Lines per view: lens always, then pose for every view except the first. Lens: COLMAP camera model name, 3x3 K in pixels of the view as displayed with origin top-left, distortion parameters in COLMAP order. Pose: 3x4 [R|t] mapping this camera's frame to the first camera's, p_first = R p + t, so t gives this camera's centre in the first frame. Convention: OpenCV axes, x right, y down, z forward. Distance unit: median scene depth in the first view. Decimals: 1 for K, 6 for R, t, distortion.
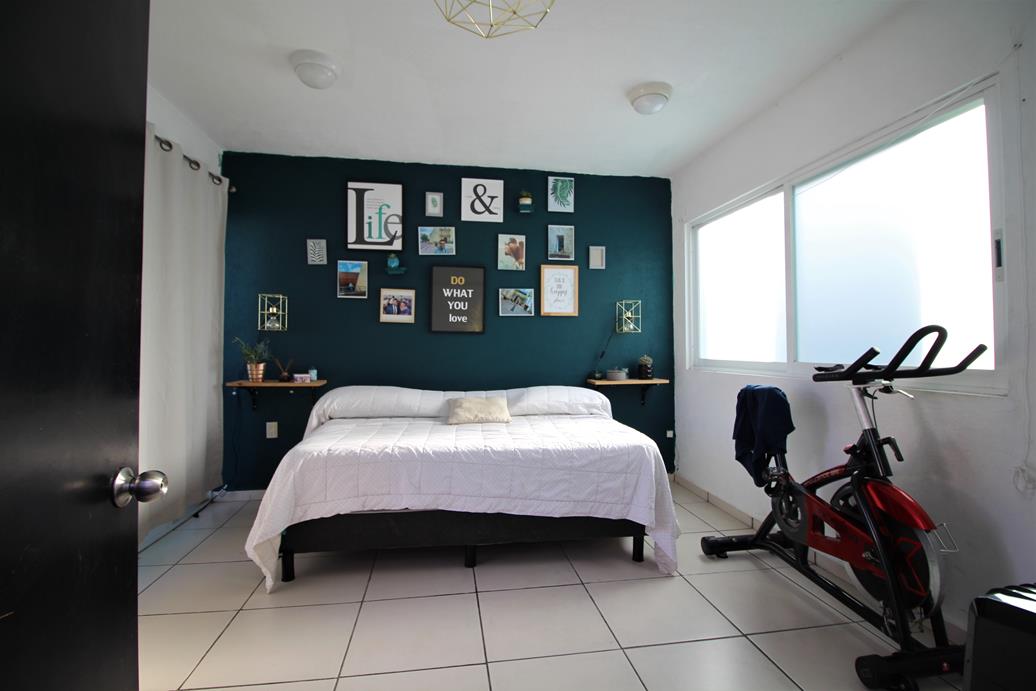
lens RADIAL K [[477.1, 0, 520.5], [0, 477.1, 343.3], [0, 0, 1]] dist [-0.011255, -0.000913]
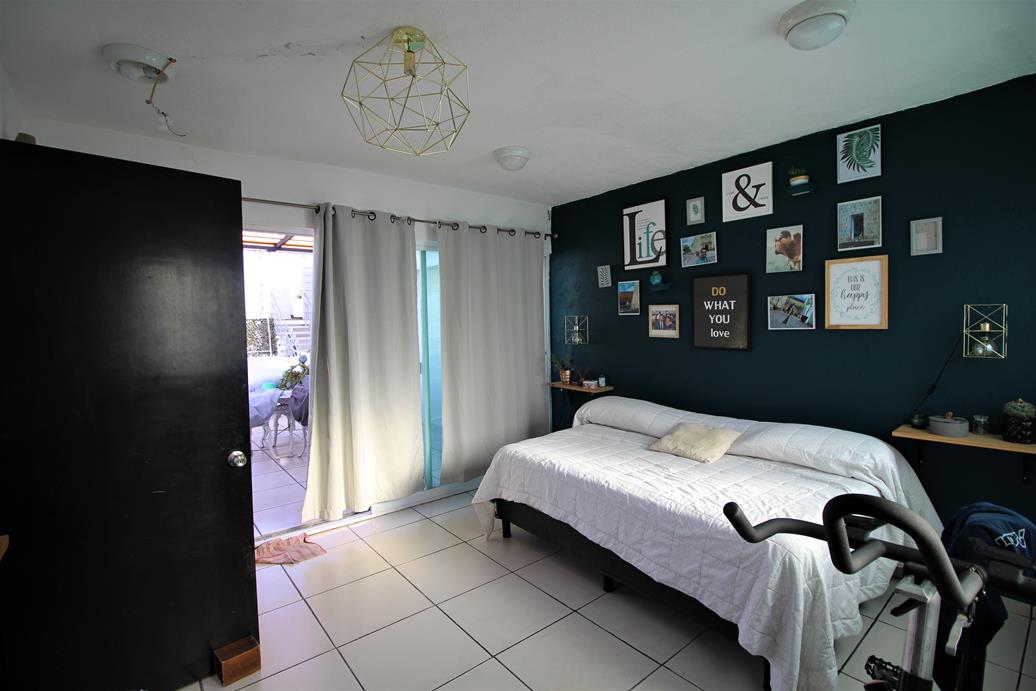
lens RADIAL K [[477.1, 0, 522.1], [0, 477.1, 343.8], [0, 0, 1]] dist [-0.011255, -0.000913]
pose [[0.506489, 0.028962, -0.861760, 0.457407], [0.024519, 0.998548, 0.047971, -0.085108], [0.861898, -0.045426, 0.505043, 0.223931]]
